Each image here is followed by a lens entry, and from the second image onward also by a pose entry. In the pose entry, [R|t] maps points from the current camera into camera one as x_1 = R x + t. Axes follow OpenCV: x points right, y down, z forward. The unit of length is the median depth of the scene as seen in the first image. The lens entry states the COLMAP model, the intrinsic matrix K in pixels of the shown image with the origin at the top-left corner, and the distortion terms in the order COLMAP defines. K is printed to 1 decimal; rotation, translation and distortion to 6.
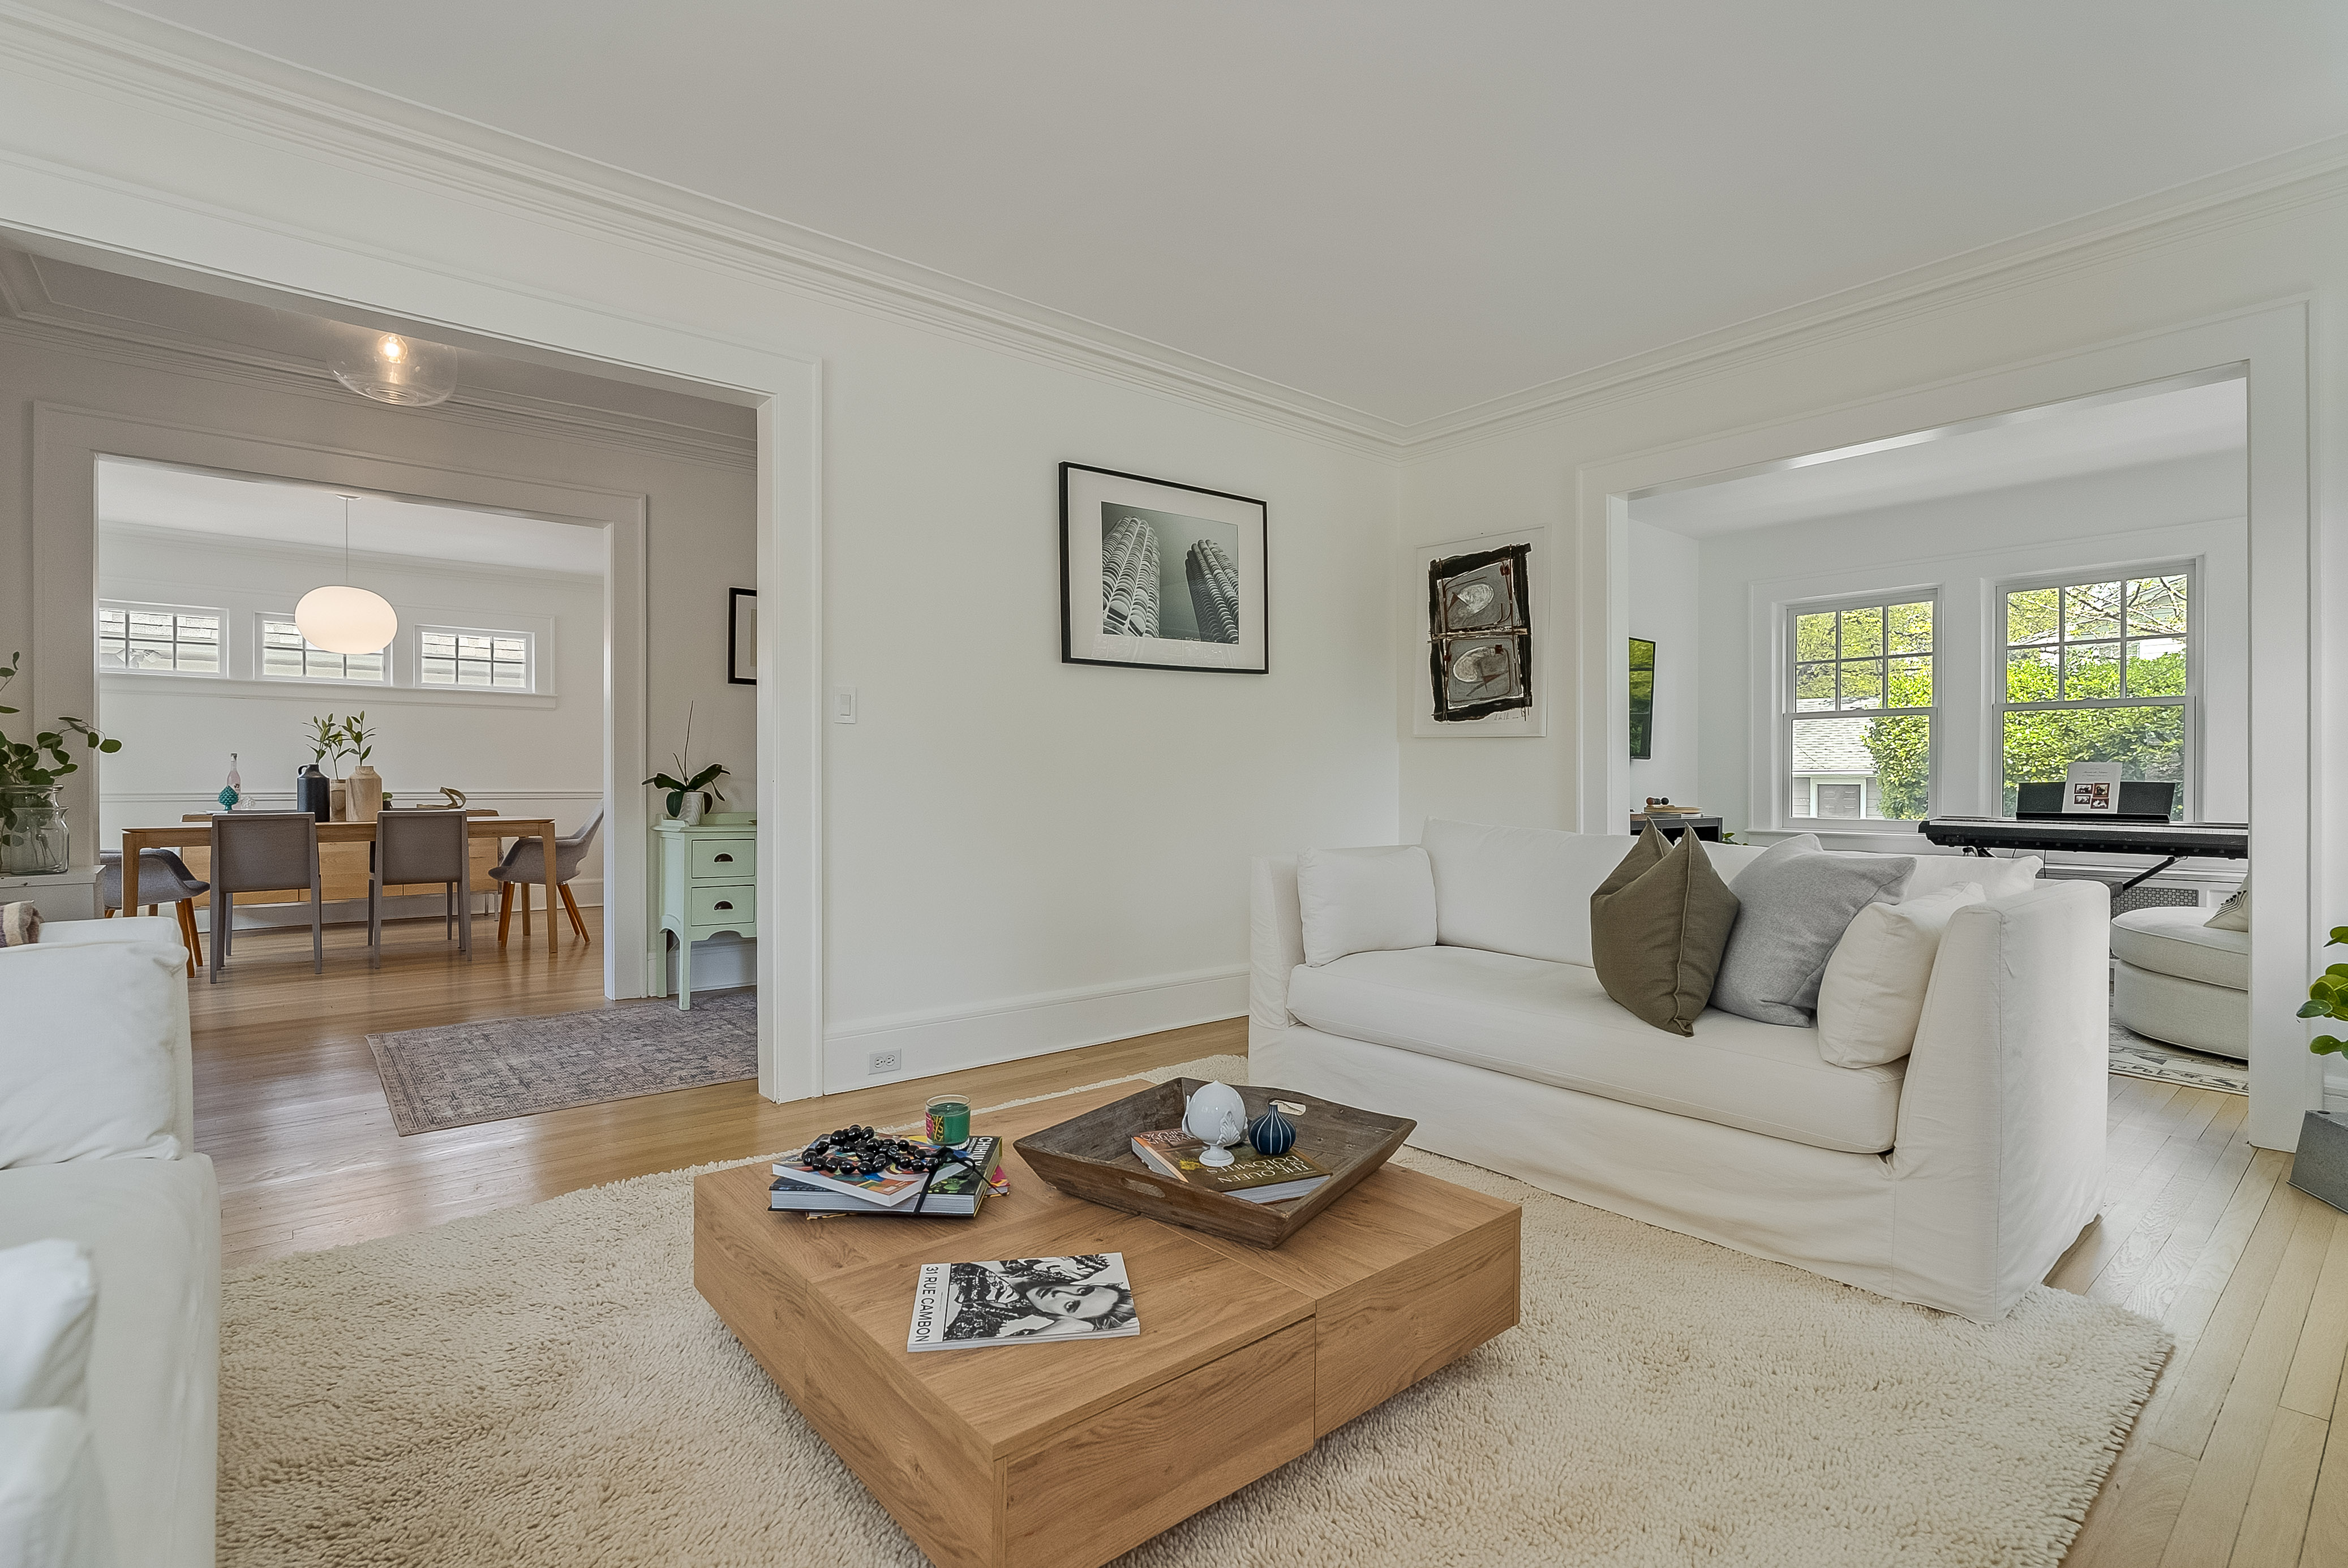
lens RADIAL K [[1089.9, 0, 1176.7], [0, 1089.9, 787.1], [0, 0, 1]] dist [-0.007822, 0.001926]
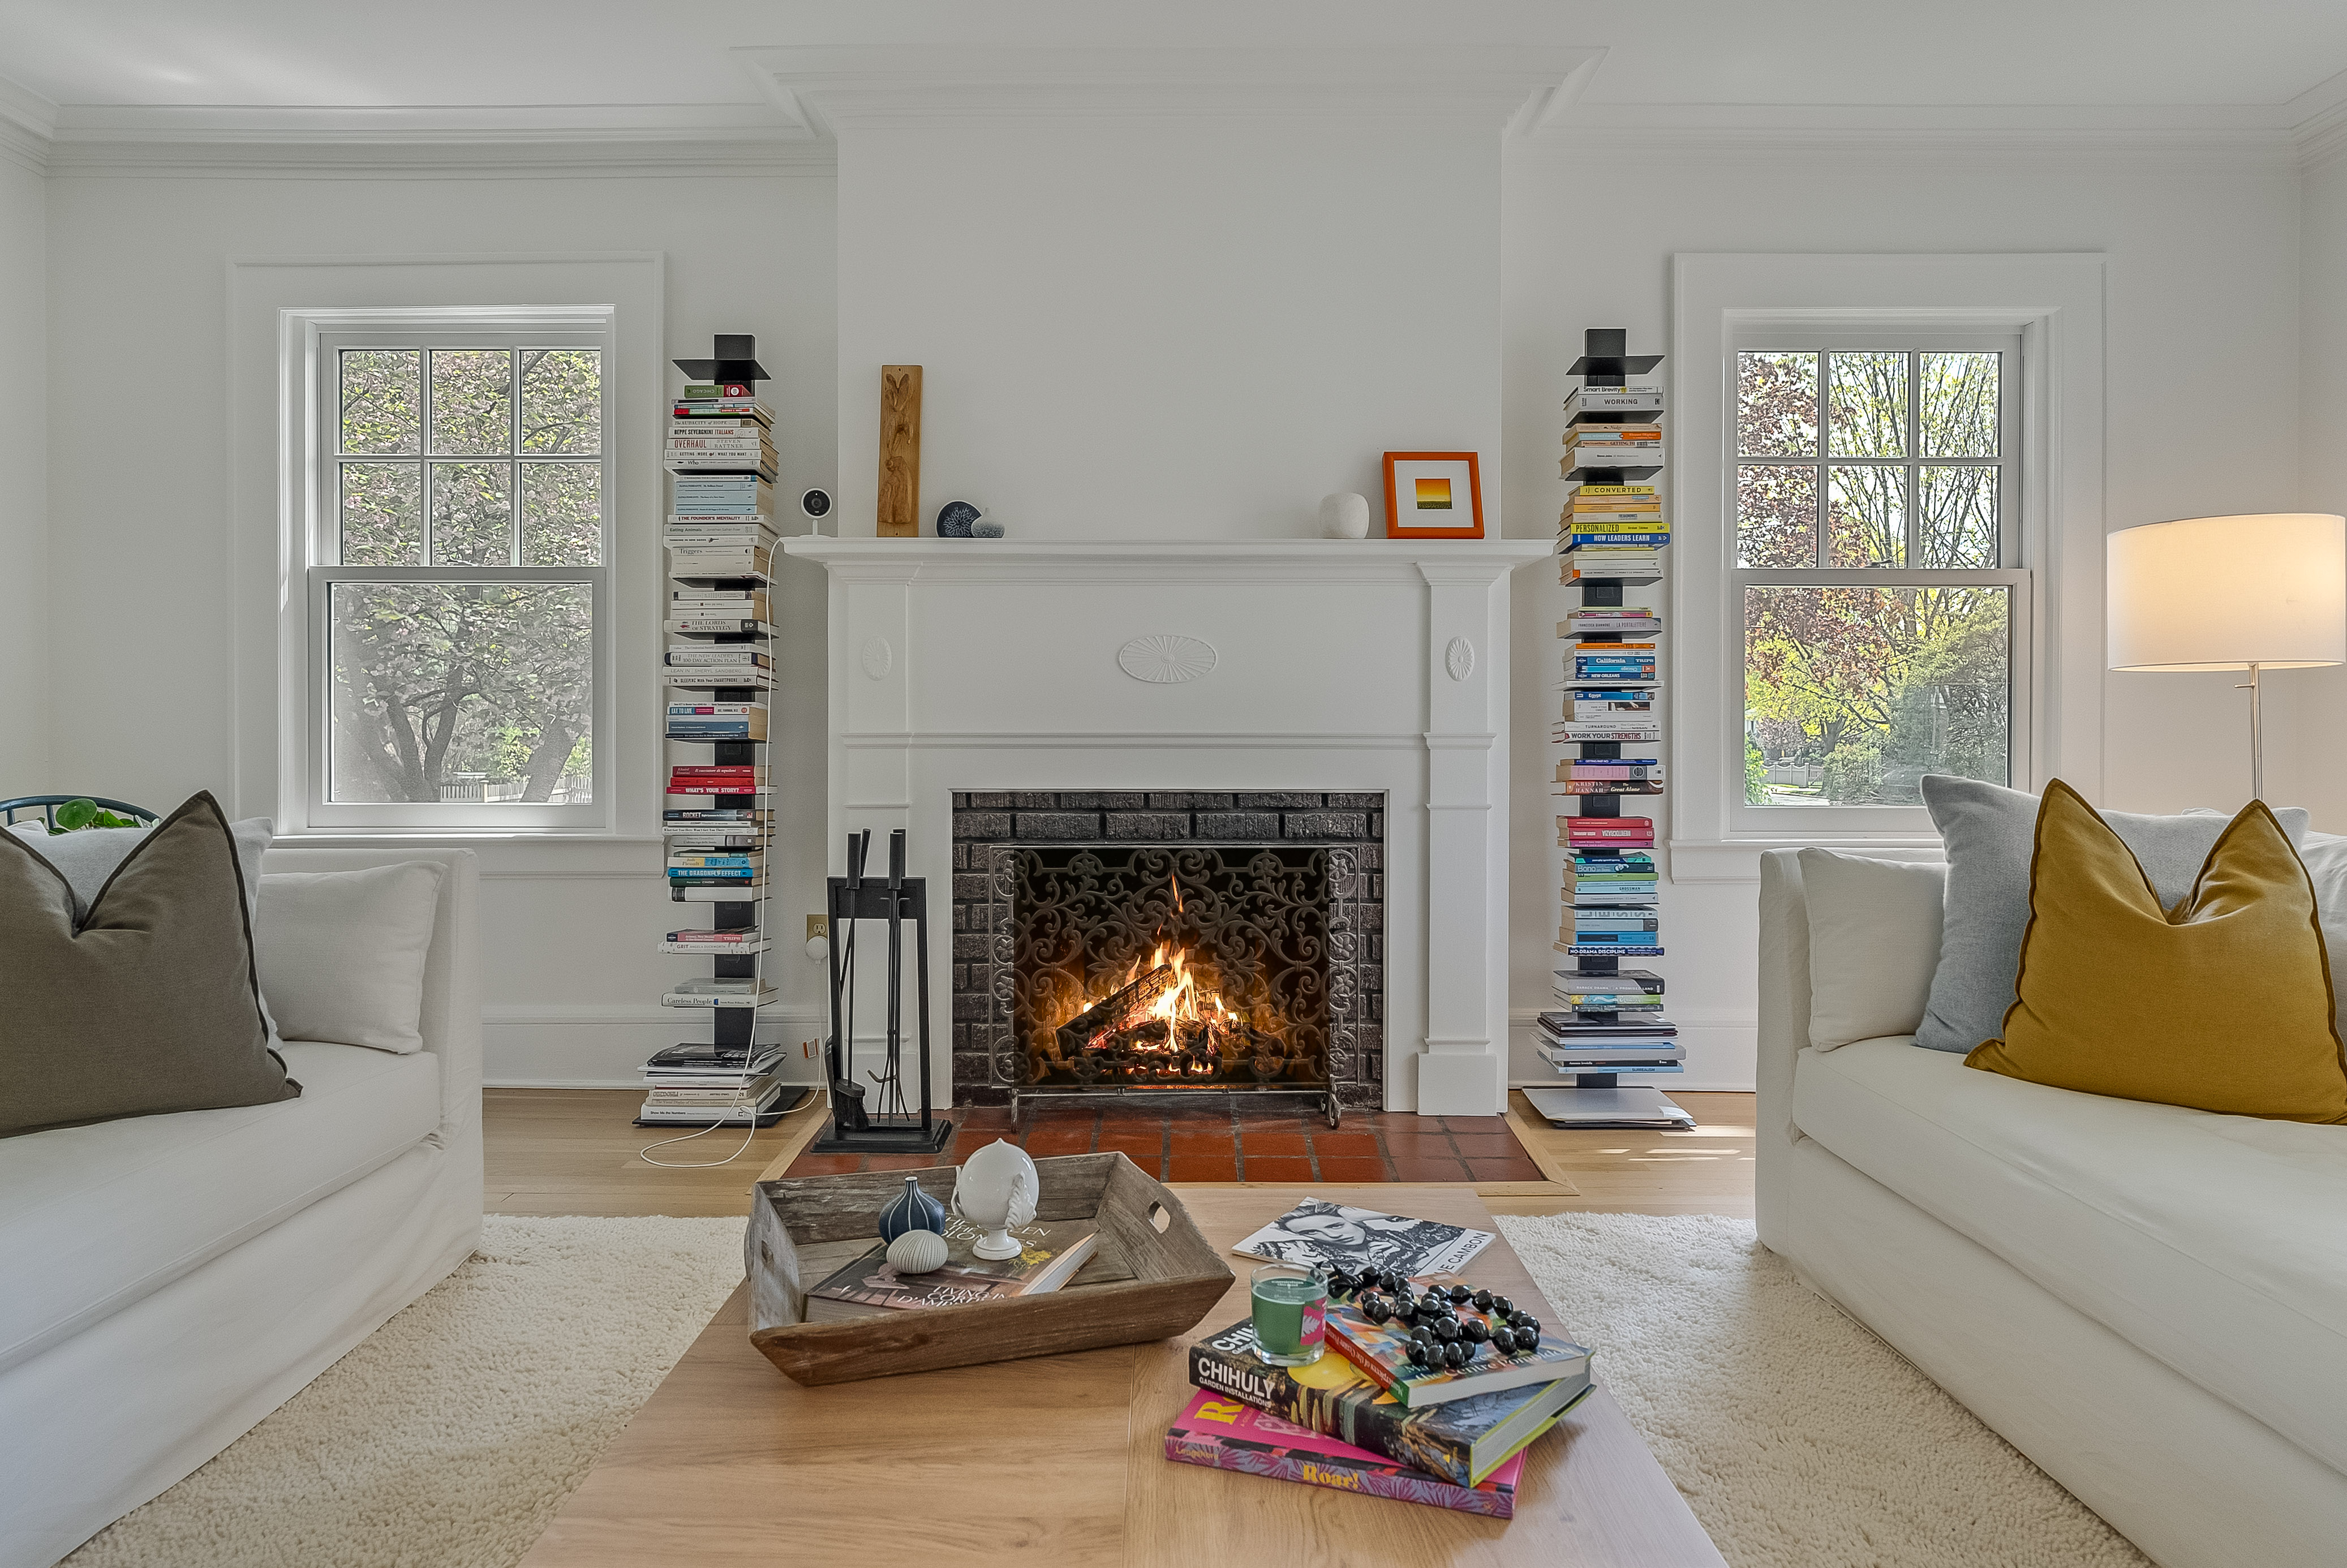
lens RADIAL K [[1421.5, 0, 1164.4], [0, 1421.5, 740.2], [0, 0, 1]] dist [-0.008341, 0.004650]
pose [[-0.760353, -0.005533, 0.649486, -0.838314], [-0.000250, 0.999966, 0.008227, -0.008439], [-0.649510, 0.006093, -0.760329, 2.087791]]
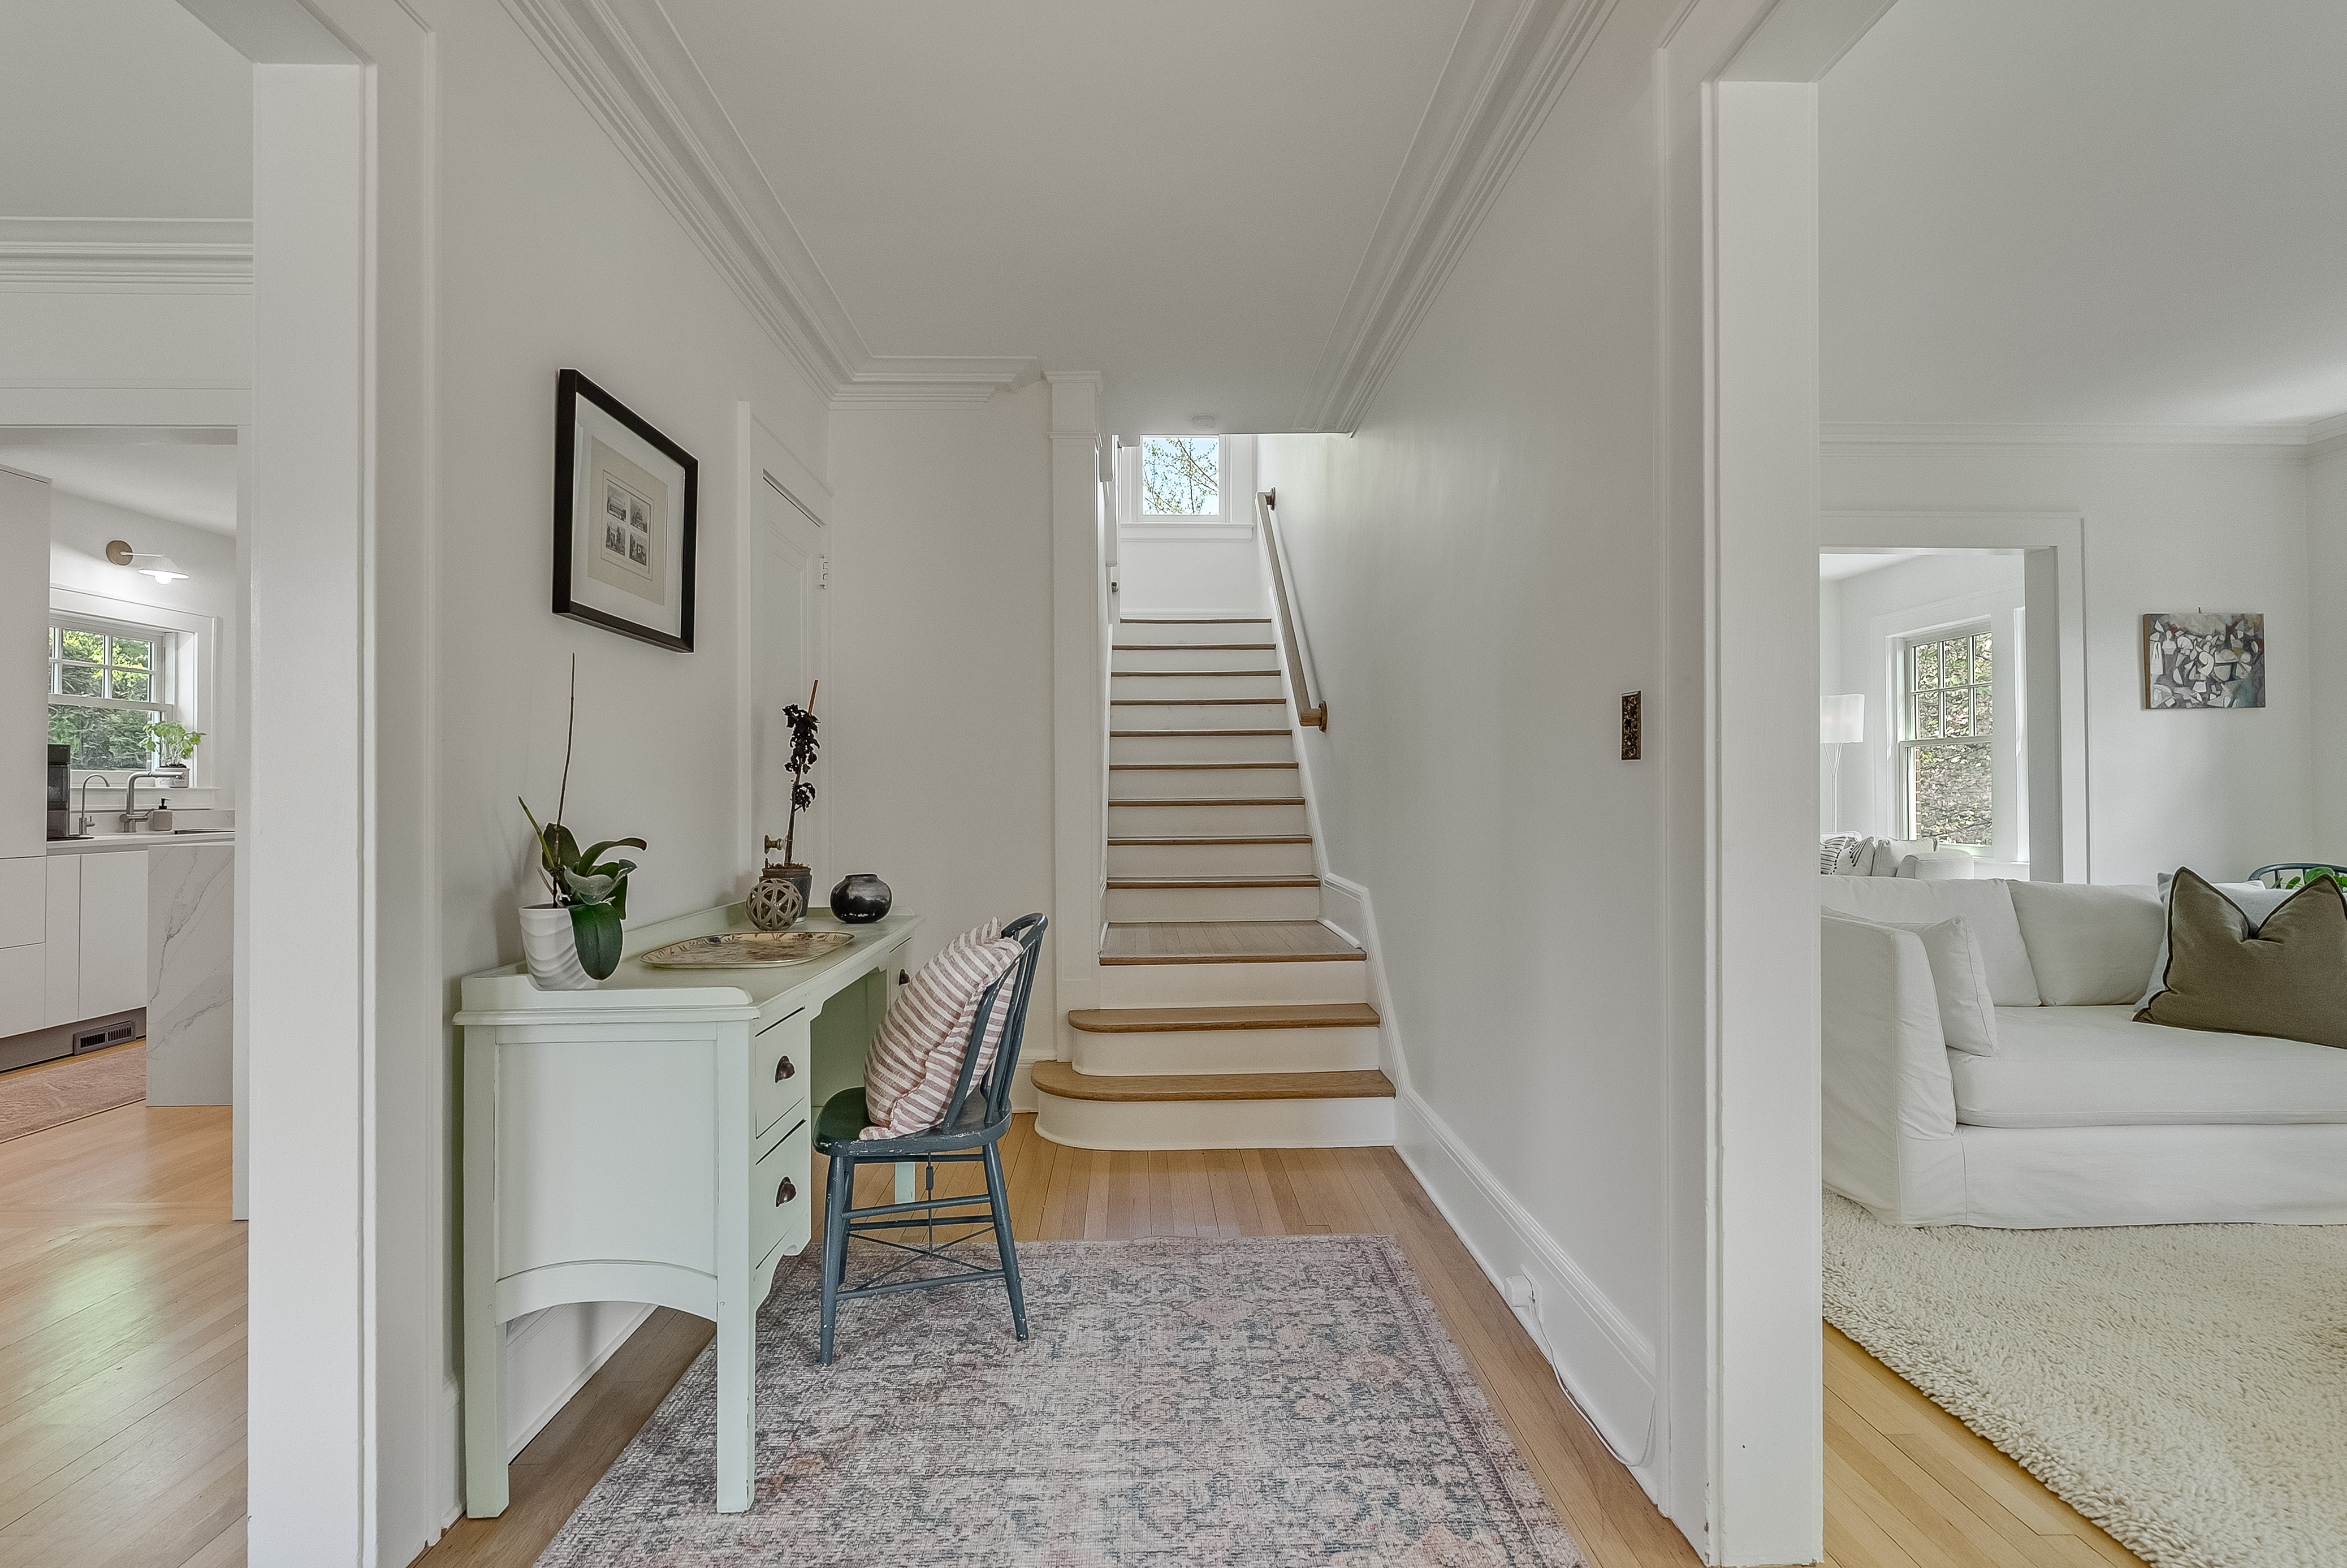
lens RADIAL K [[1089.5, 0, 1191.8], [0, 1089.5, 781.3], [0, 0, 1]] dist [-0.007822, 0.001926]
pose [[0.616160, 0.005524, 0.787602, -2.015421], [0.006327, 0.999908, -0.011963, -0.102190], [-0.787596, 0.012354, 0.616069, 2.048209]]
